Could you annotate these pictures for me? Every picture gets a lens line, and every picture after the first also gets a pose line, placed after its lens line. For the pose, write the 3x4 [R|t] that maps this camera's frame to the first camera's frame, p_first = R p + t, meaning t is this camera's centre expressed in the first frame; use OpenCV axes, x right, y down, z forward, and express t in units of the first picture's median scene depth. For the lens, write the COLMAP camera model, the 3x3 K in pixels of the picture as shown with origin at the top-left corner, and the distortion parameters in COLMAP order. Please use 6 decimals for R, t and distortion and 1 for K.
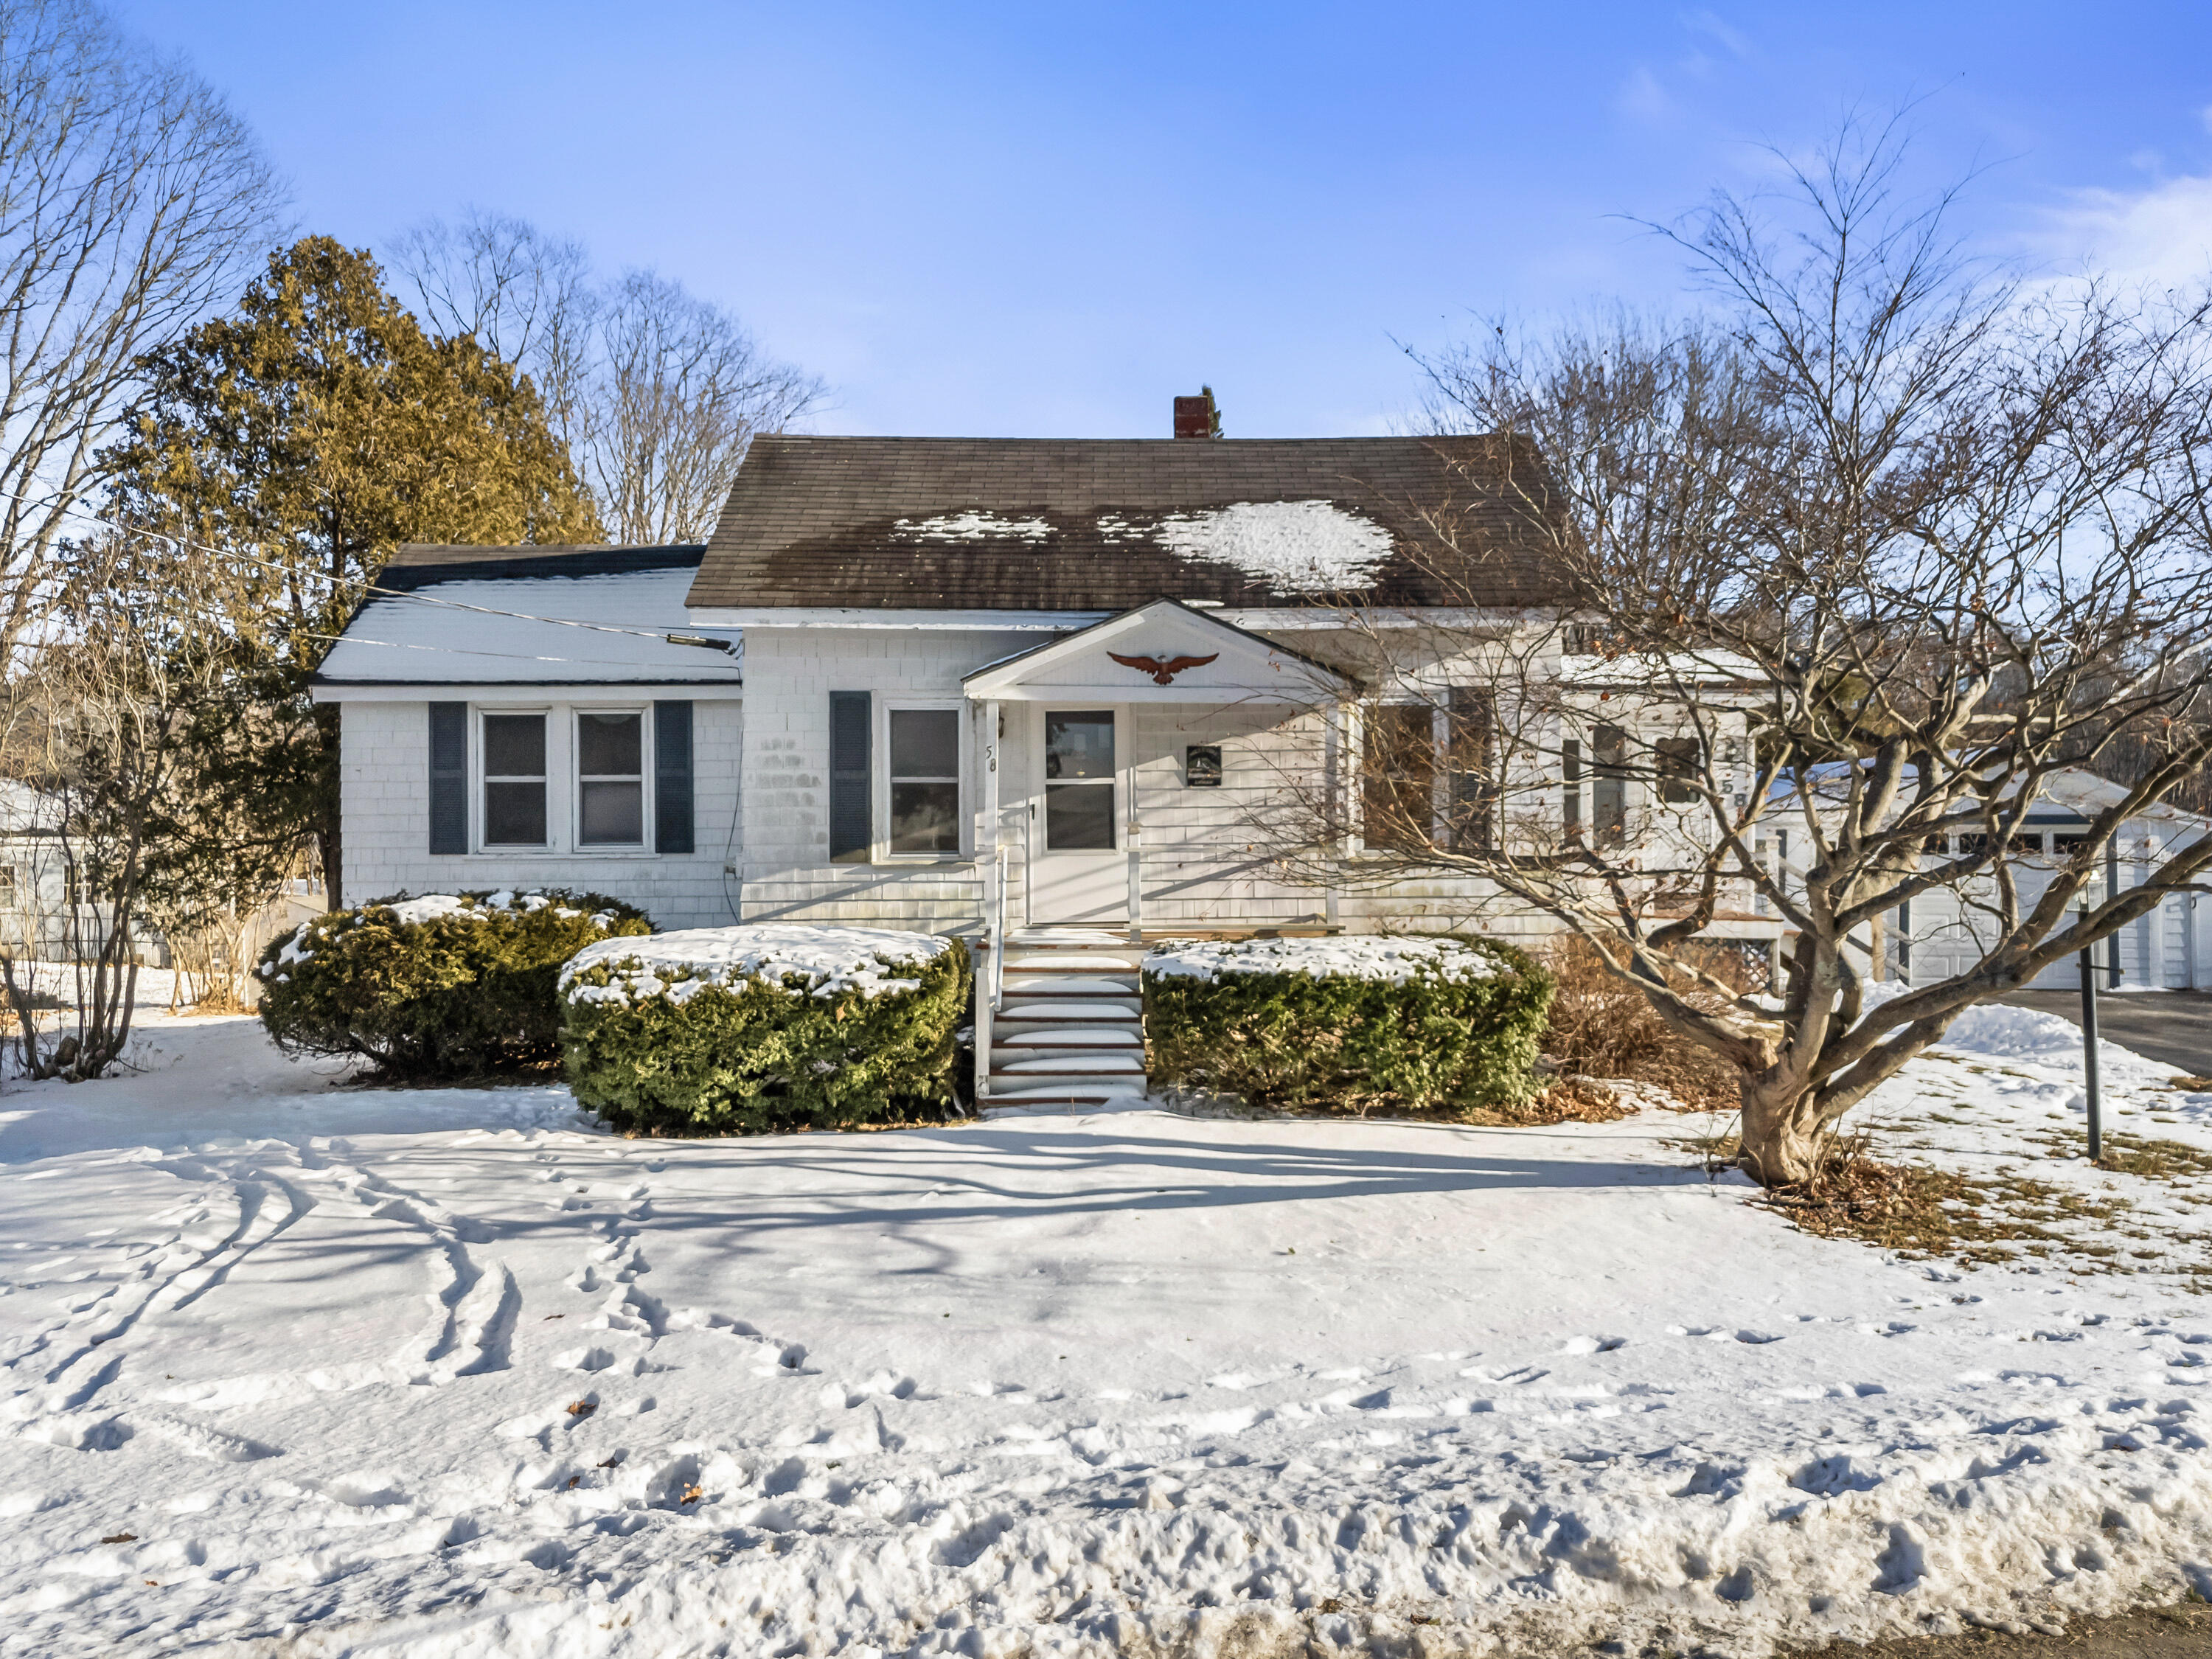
lens RADIAL K [[1602.3, 0, 1104.8], [0, 1602.3, 845.1], [0, 0, 1]] dist [0.093188, -0.089161]
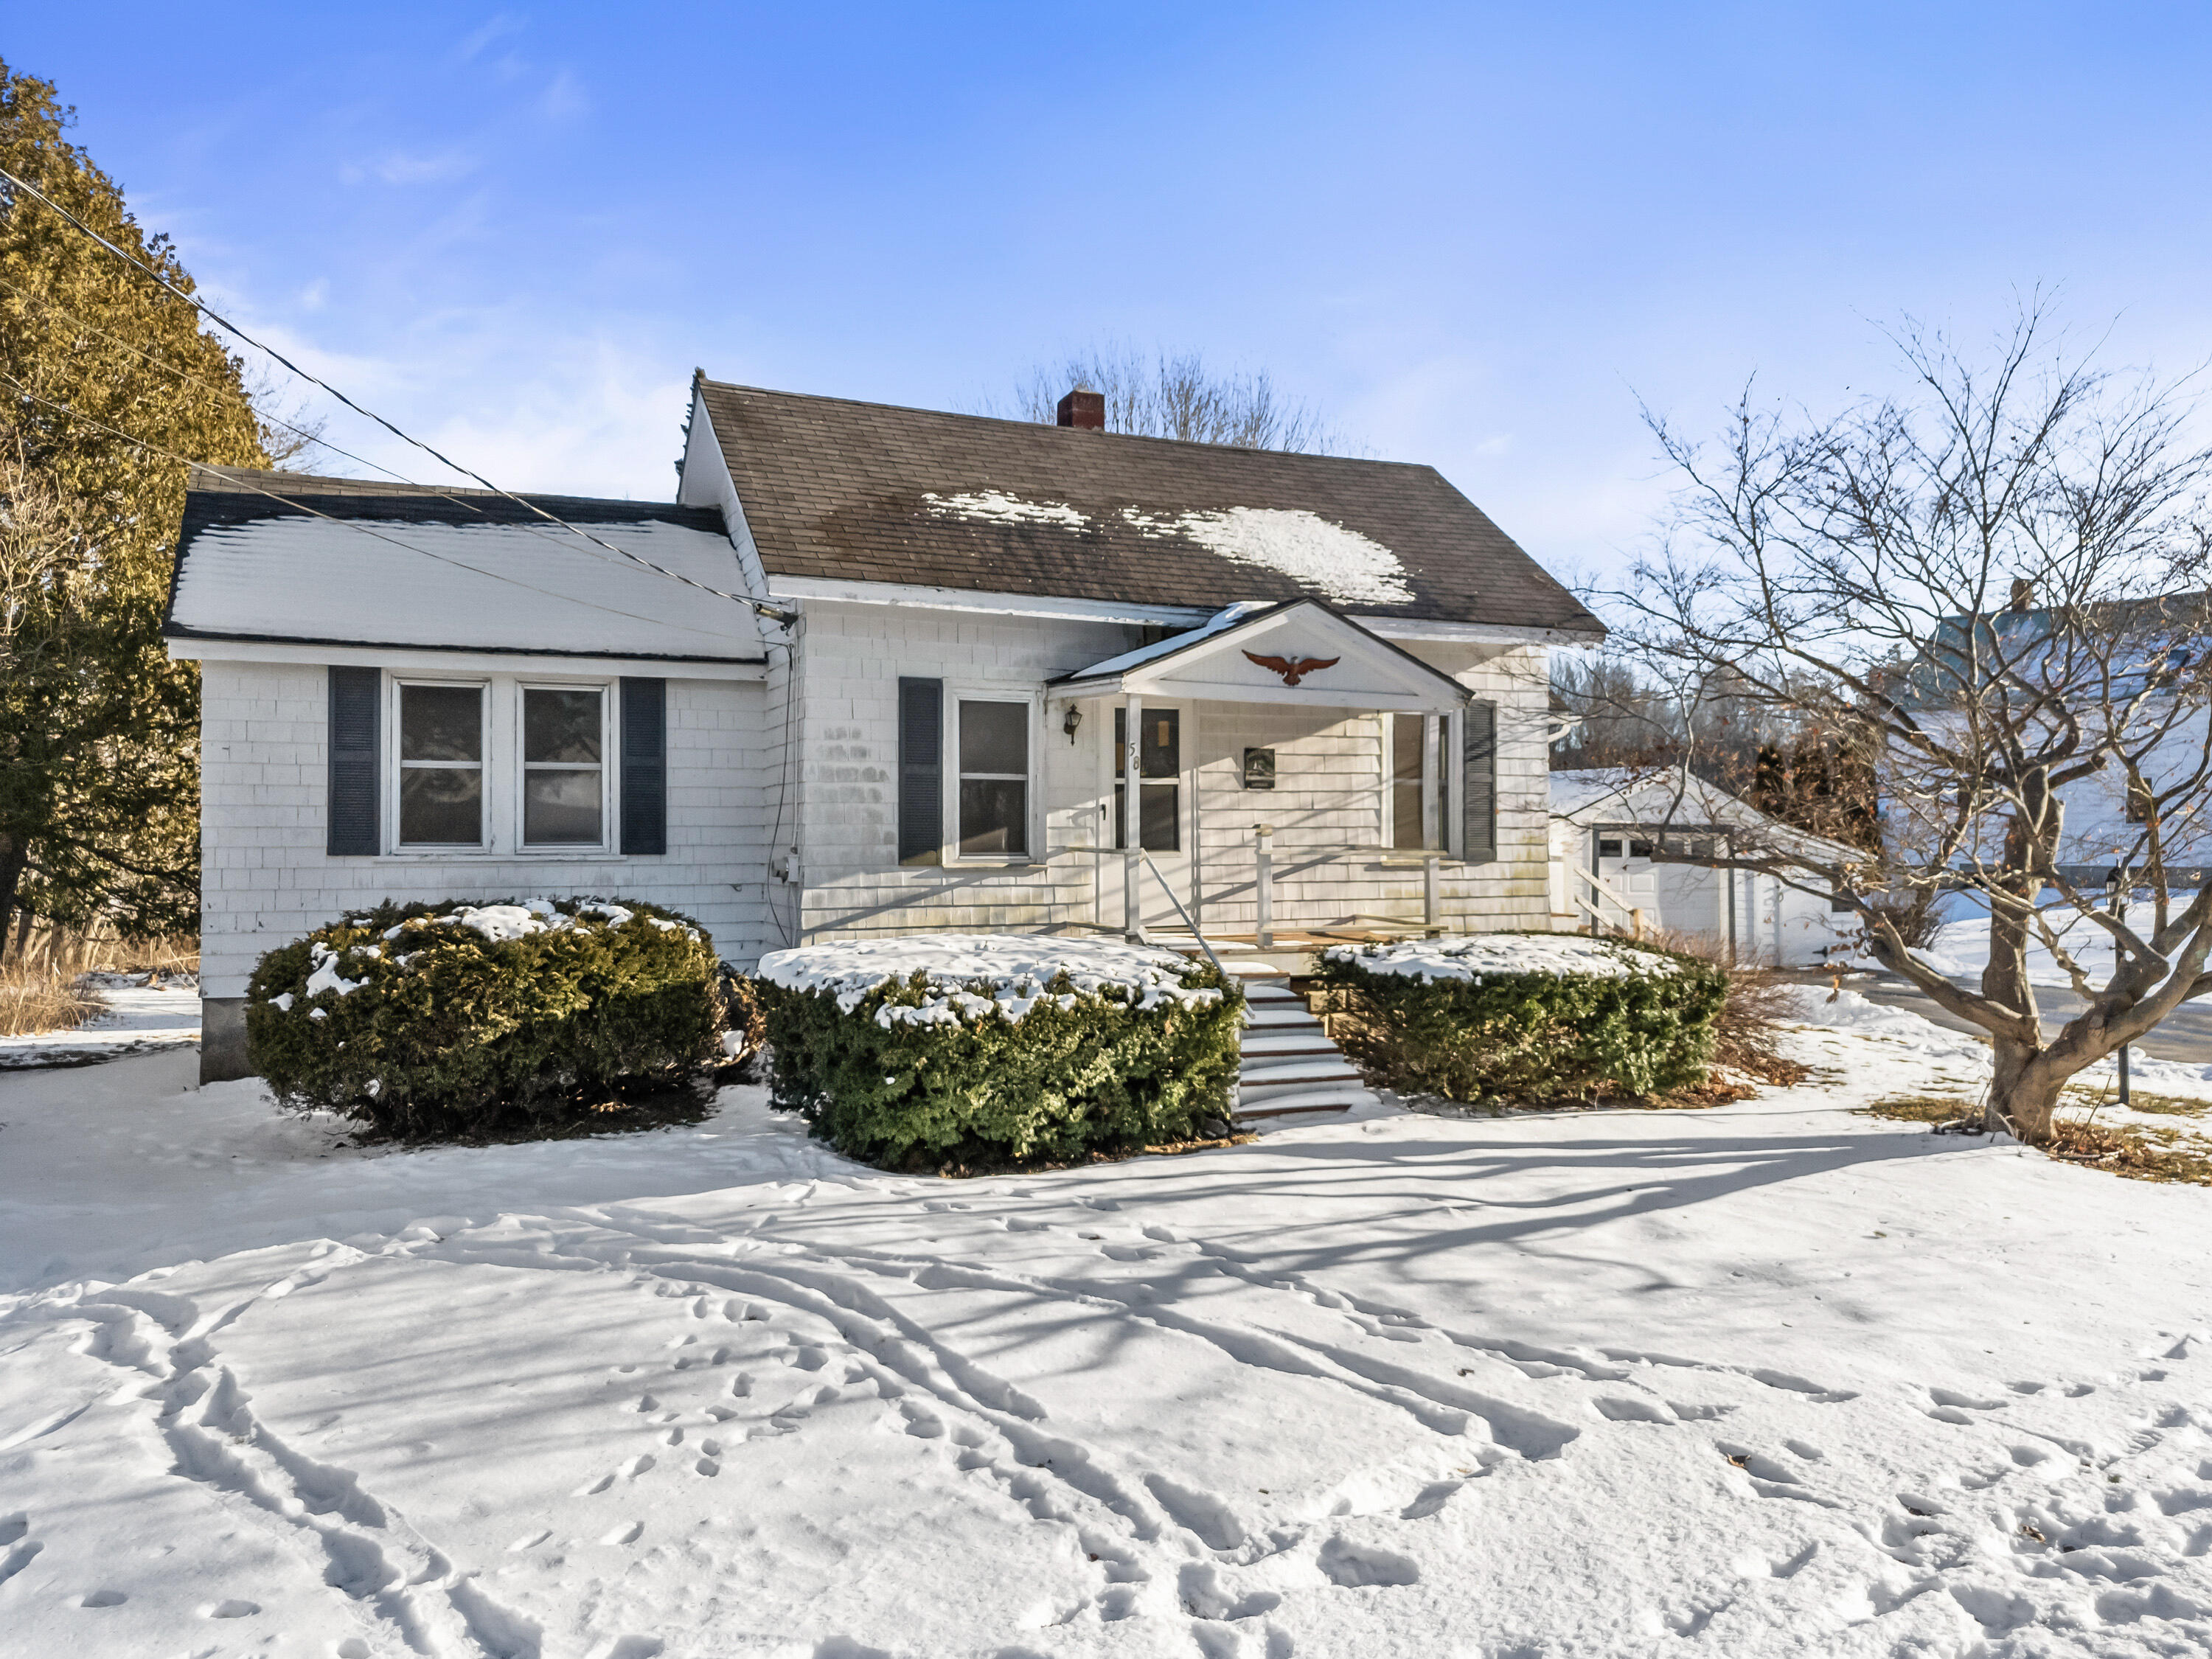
lens RADIAL K [[1602.3, 0, 1104.8], [0, 1602.3, 845.1], [0, 0, 1]] dist [0.093188, -0.089161]
pose [[0.919859, 0.004422, 0.392224, -0.420350], [-0.003368, 0.999989, -0.003375, 0.002046], [-0.392234, 0.001783, 0.919864, 0.120882]]
